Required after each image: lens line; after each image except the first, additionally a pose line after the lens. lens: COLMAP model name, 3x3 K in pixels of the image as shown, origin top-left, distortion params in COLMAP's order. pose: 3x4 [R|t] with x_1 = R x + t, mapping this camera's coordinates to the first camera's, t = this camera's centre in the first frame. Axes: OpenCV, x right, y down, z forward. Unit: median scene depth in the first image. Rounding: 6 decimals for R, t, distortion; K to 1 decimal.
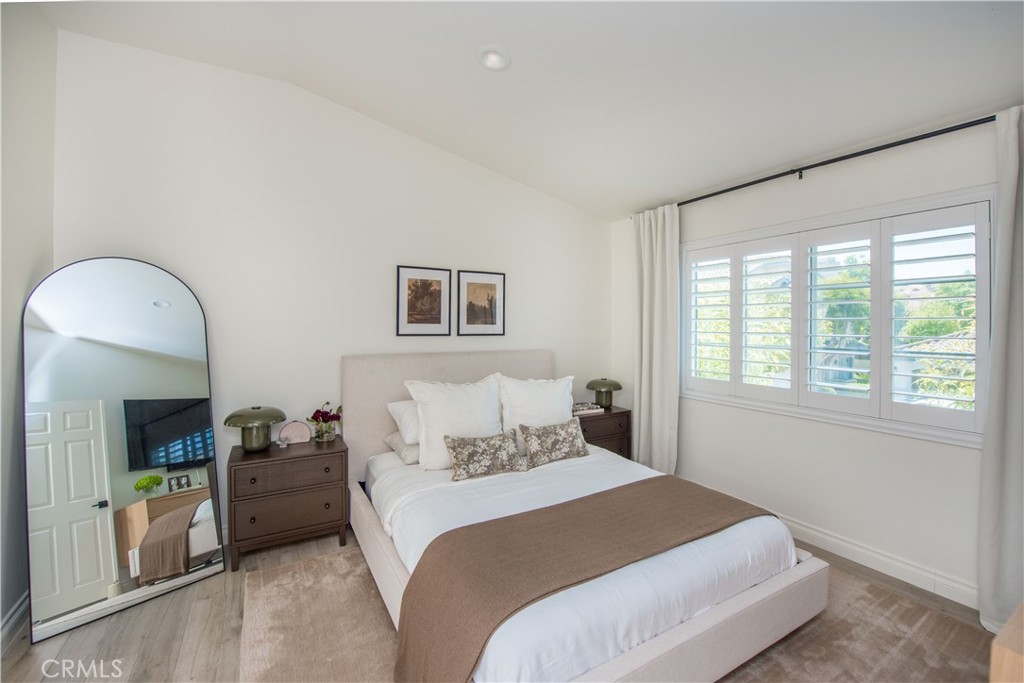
lens RADIAL K [[425.9, 0, 517.8], [0, 425.9, 342.7], [0, 0, 1]] dist [-0.018972, -0.000404]
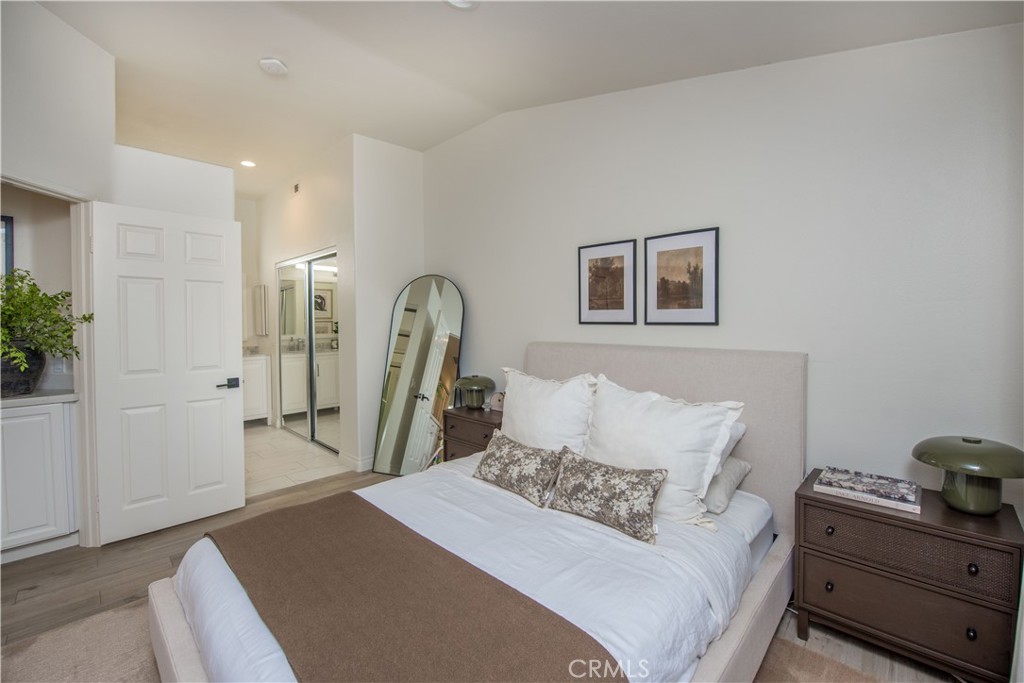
lens RADIAL K [[425.9, 0, 517.8], [0, 425.9, 342.7], [0, 0, 1]] dist [-0.018972, -0.000404]
pose [[0.273377, 0.045209, -0.960844, 0.541774], [-0.033891, 0.998727, 0.037349, -0.004659], [0.961310, 0.022354, 0.274561, 0.587507]]
